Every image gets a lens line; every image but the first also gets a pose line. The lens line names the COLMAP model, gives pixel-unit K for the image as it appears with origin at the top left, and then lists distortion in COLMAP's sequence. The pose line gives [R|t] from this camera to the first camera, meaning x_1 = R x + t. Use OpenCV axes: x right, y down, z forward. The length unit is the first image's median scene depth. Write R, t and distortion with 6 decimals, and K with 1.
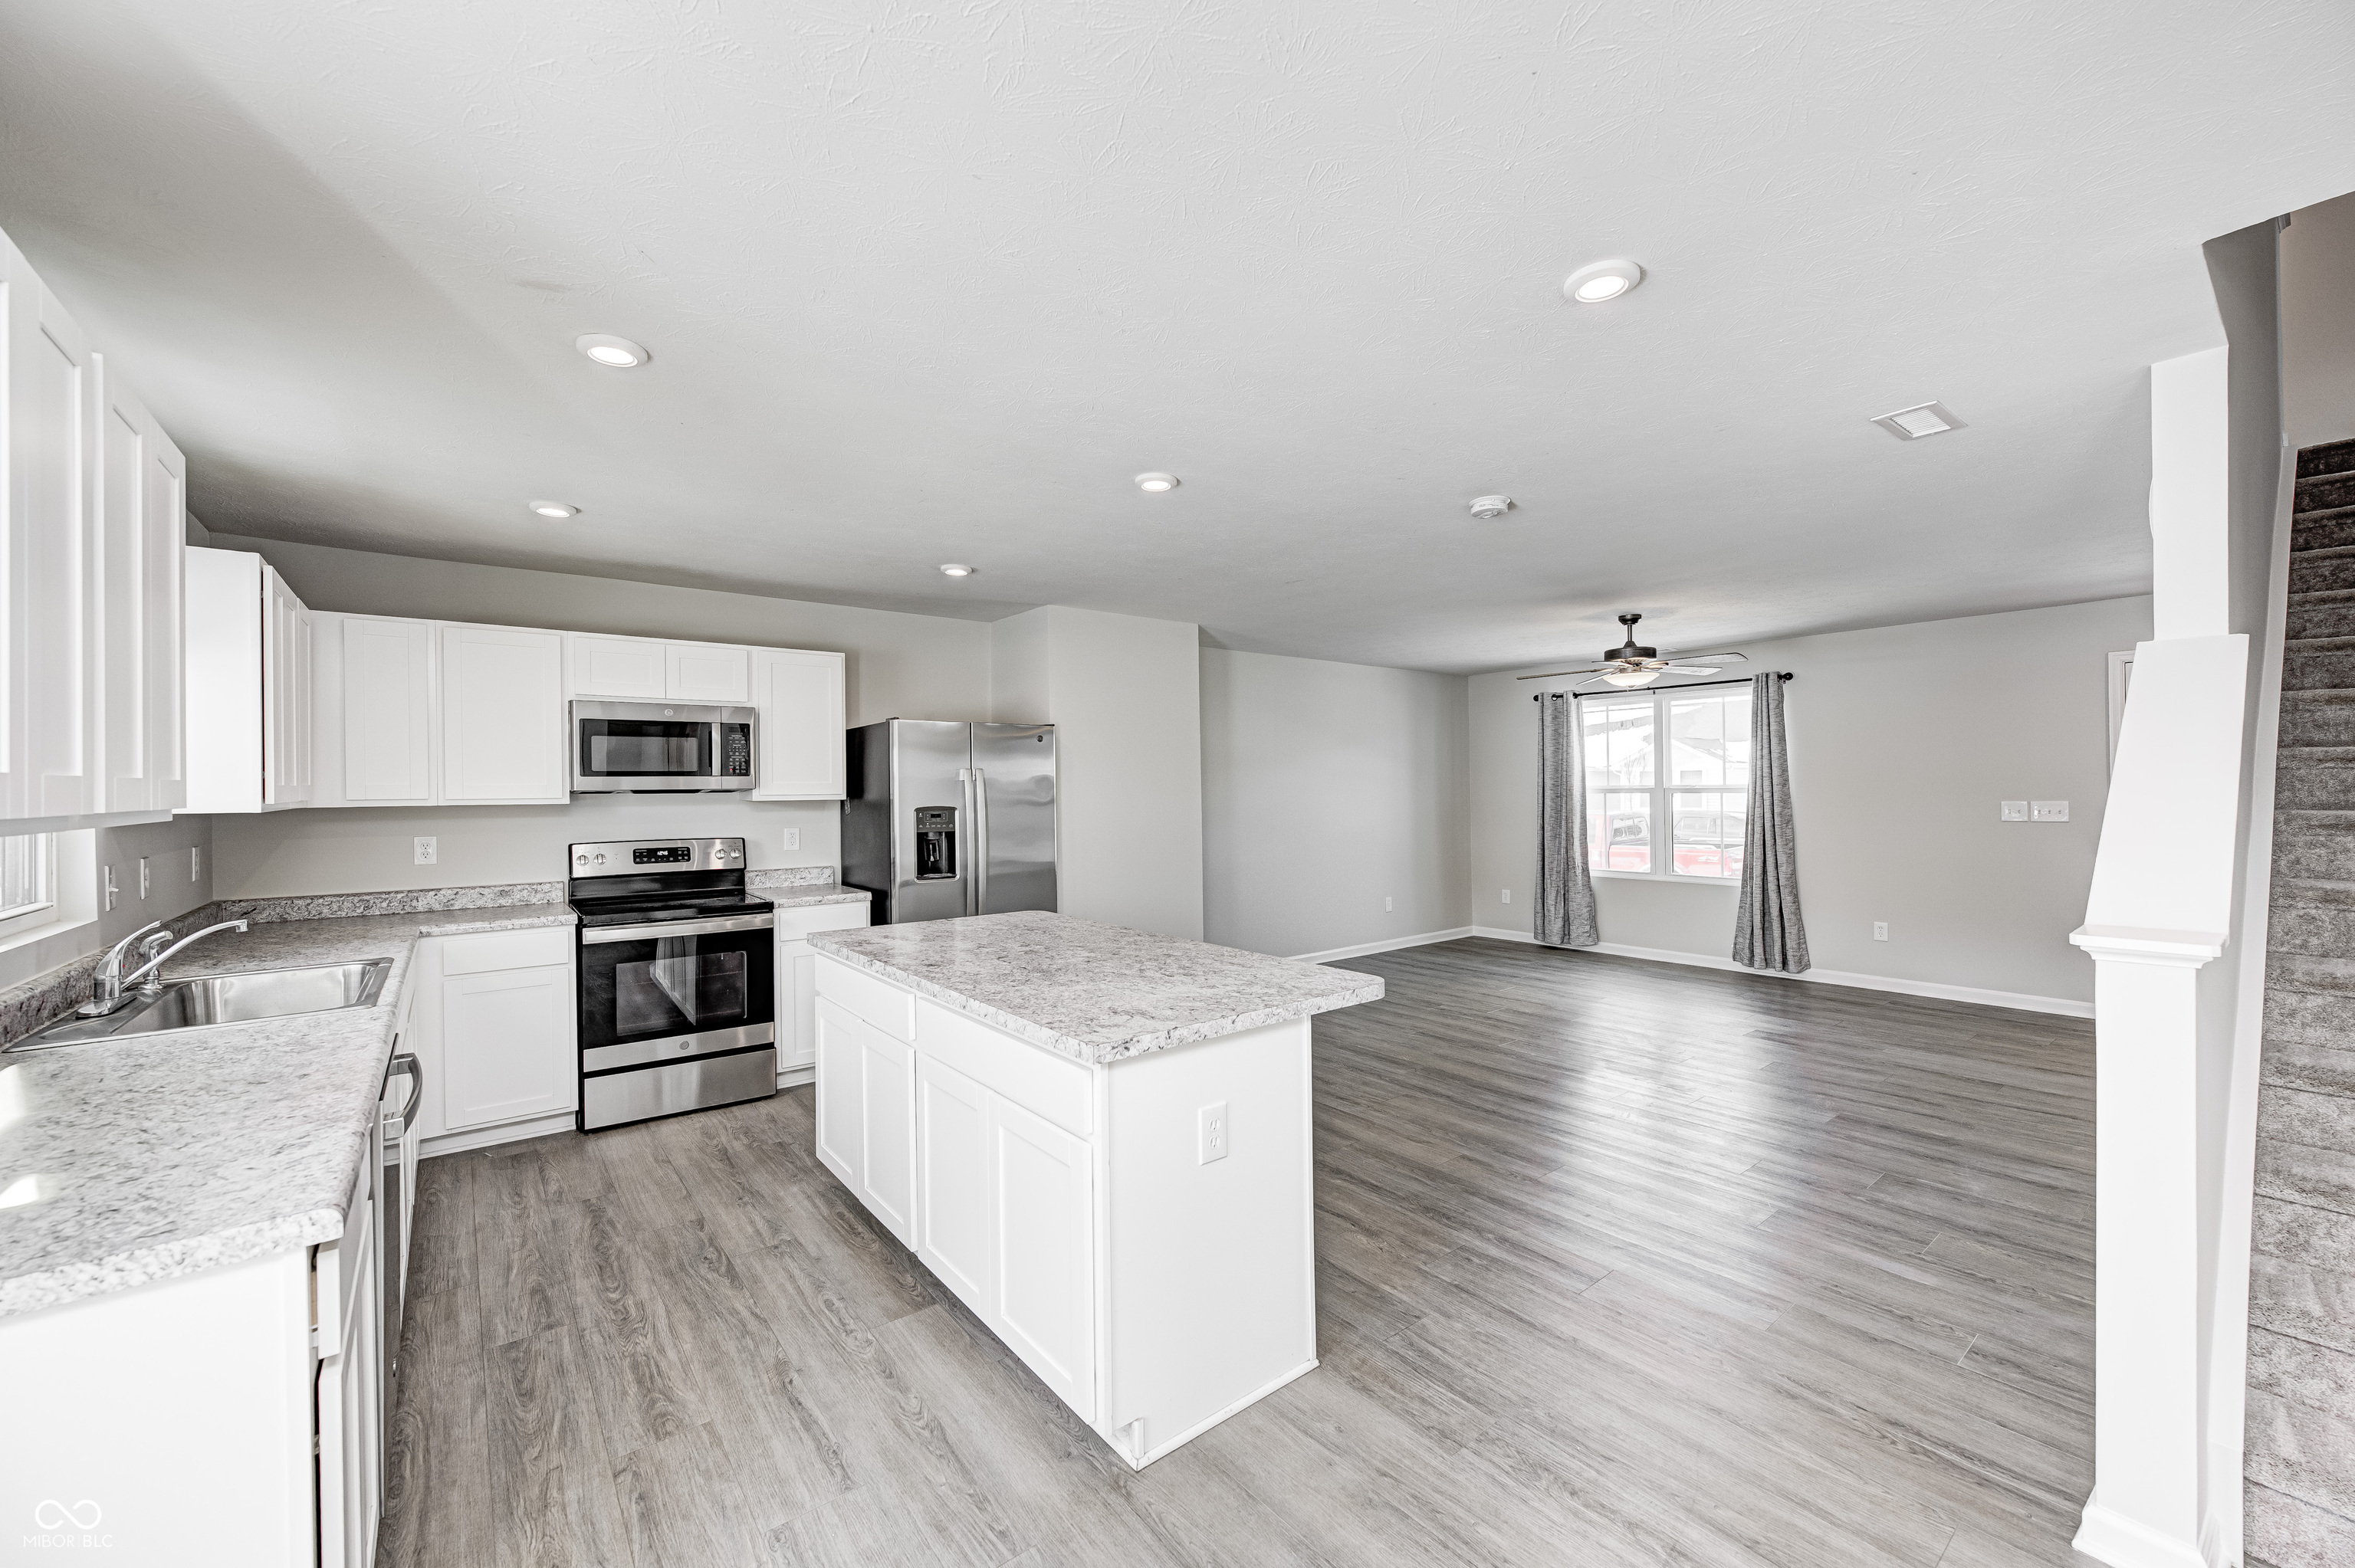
lens RADIAL K [[923.7, 0, 1179.4], [0, 923.7, 791.2], [0, 0, 1]] dist [-0.004412, 0.001520]
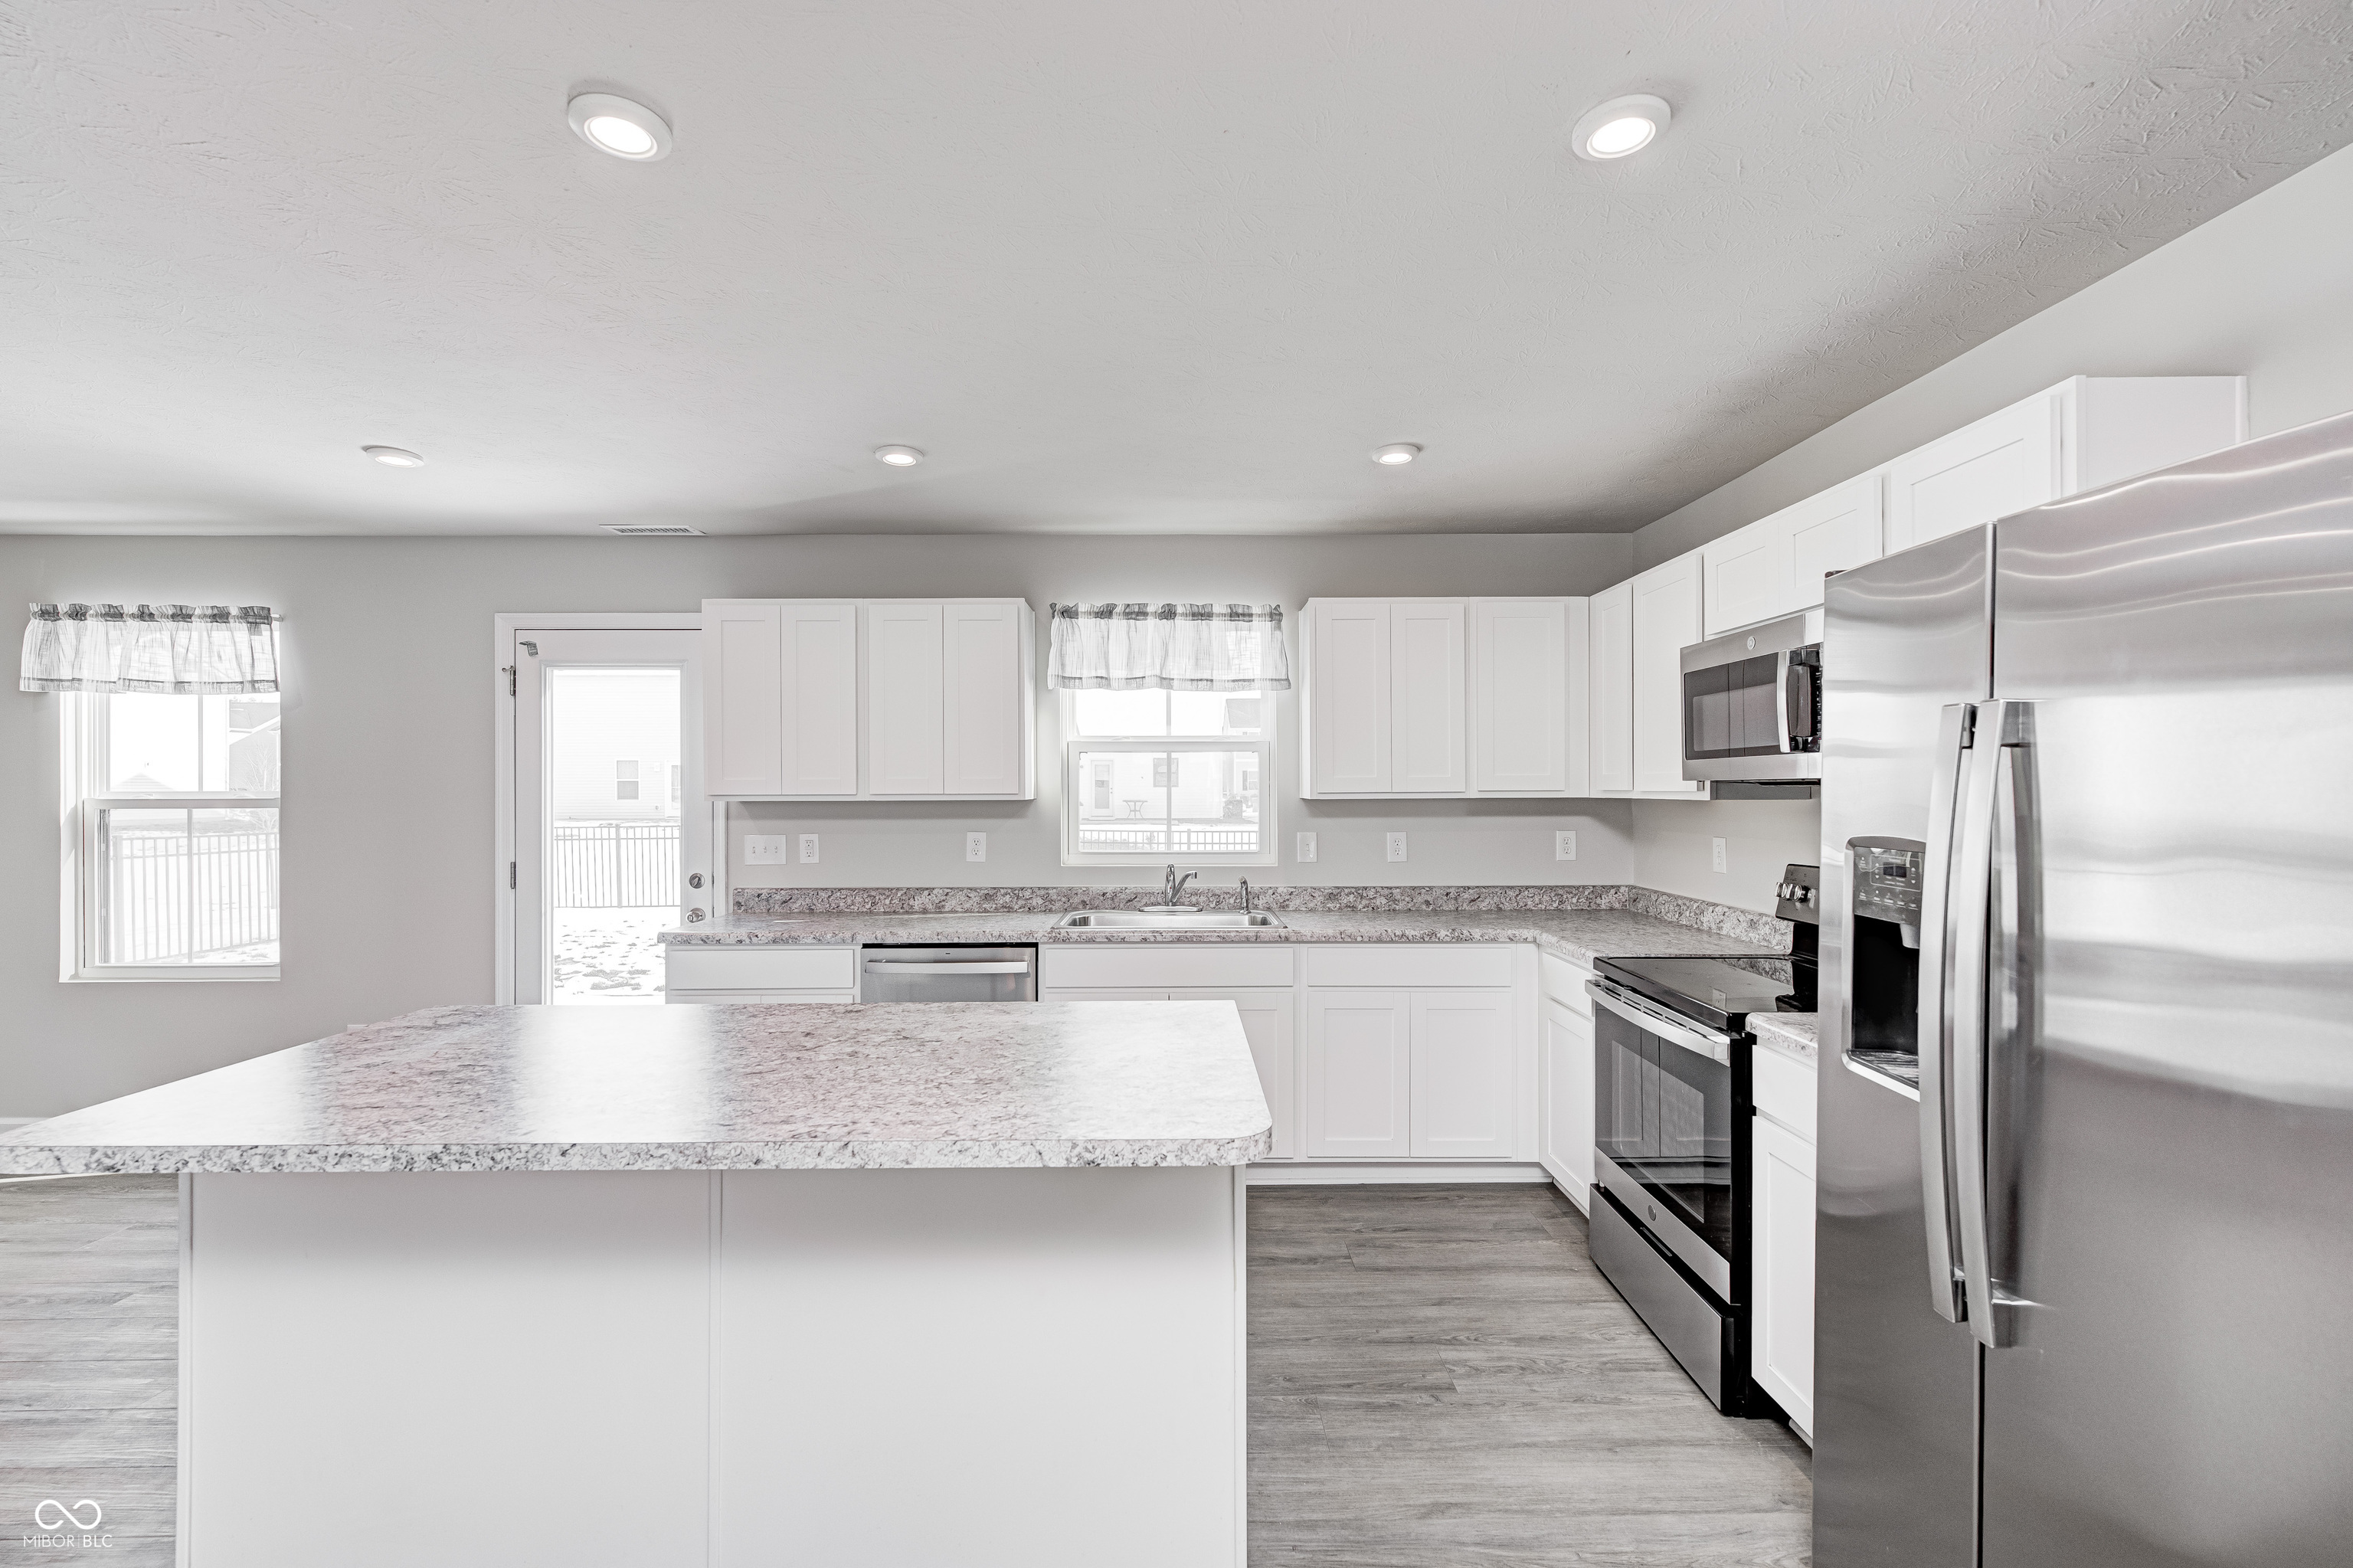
lens RADIAL K [[1009.8, 0, 1181.6], [0, 1009.8, 788.0], [0, 0, 1]] dist [0.000859, 0.000477]
pose [[-0.607689, 0.012166, -0.794082, 0.137710], [0.006400, 0.999925, 0.010422, -0.005009], [0.794149, 0.001251, -0.607721, 1.000993]]
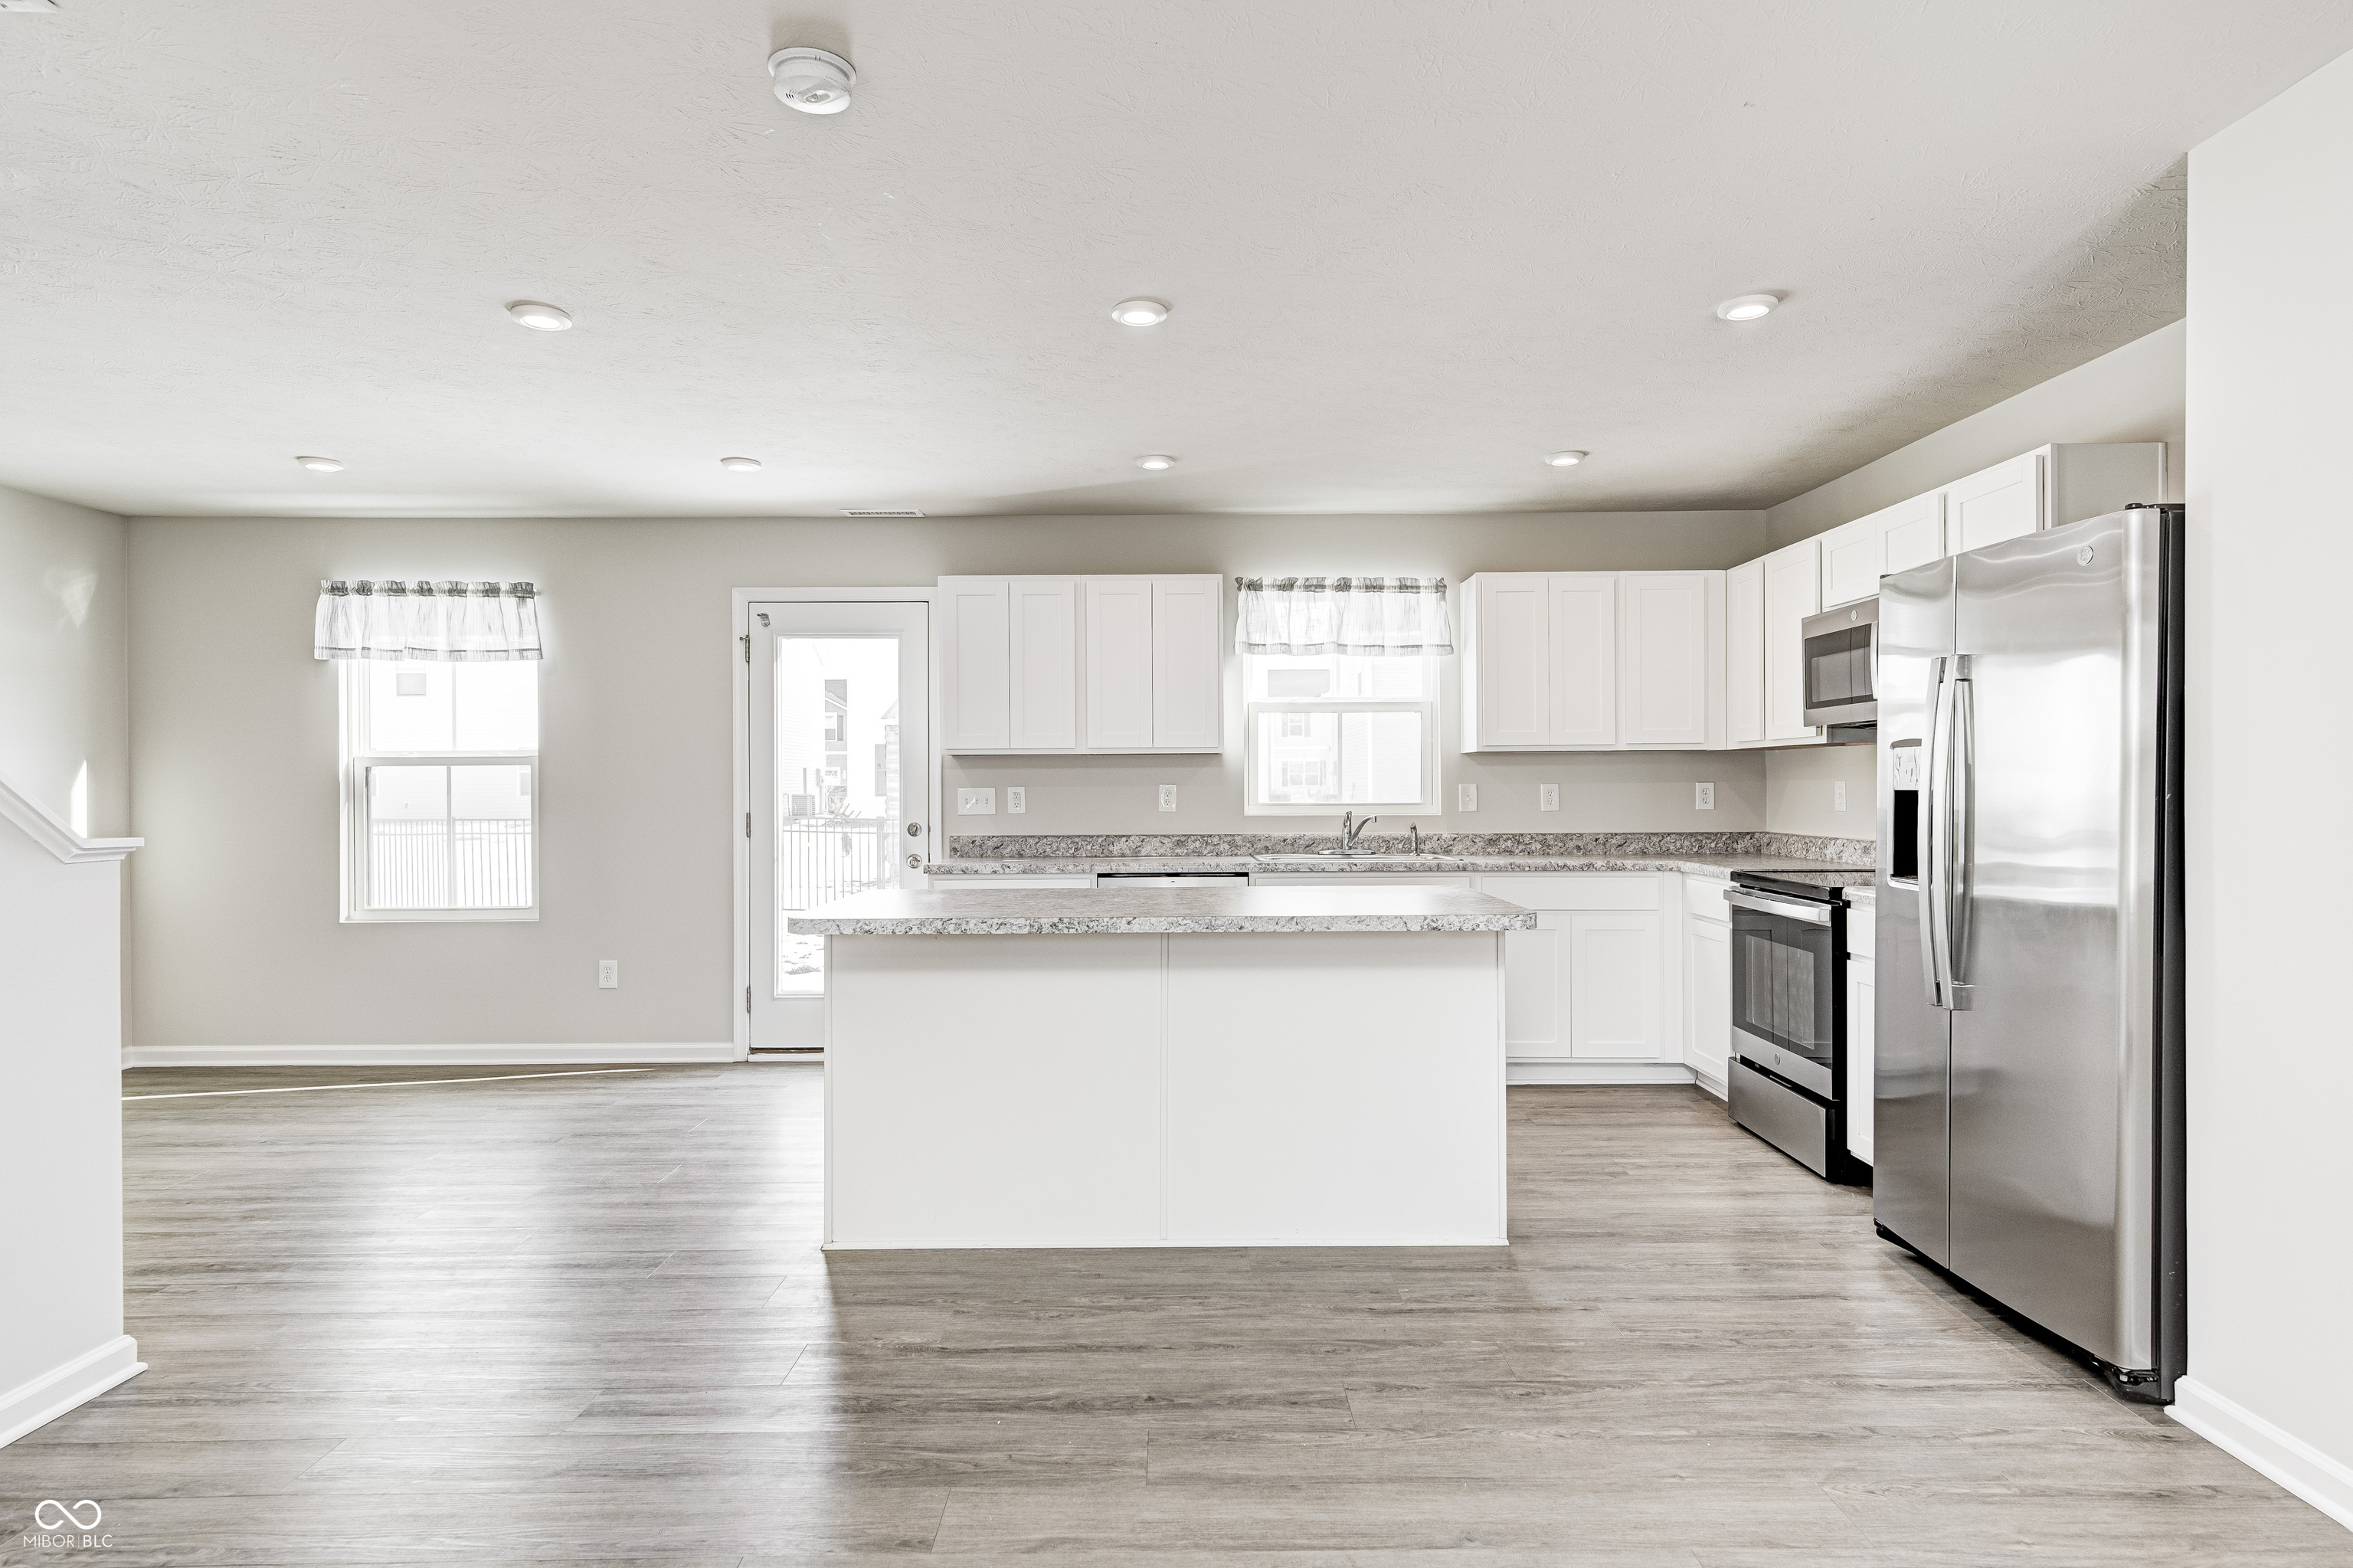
lens RADIAL K [[1312.2, 0, 1184.7], [0, 1312.2, 788.7], [0, 0, 1]] dist [0.015612, 0.001158]
pose [[-0.611945, 0.015095, -0.790756, 0.538063], [0.009228, 0.999886, 0.011946, 0.030587], [0.790846, 0.000013, -0.612015, 1.109488]]
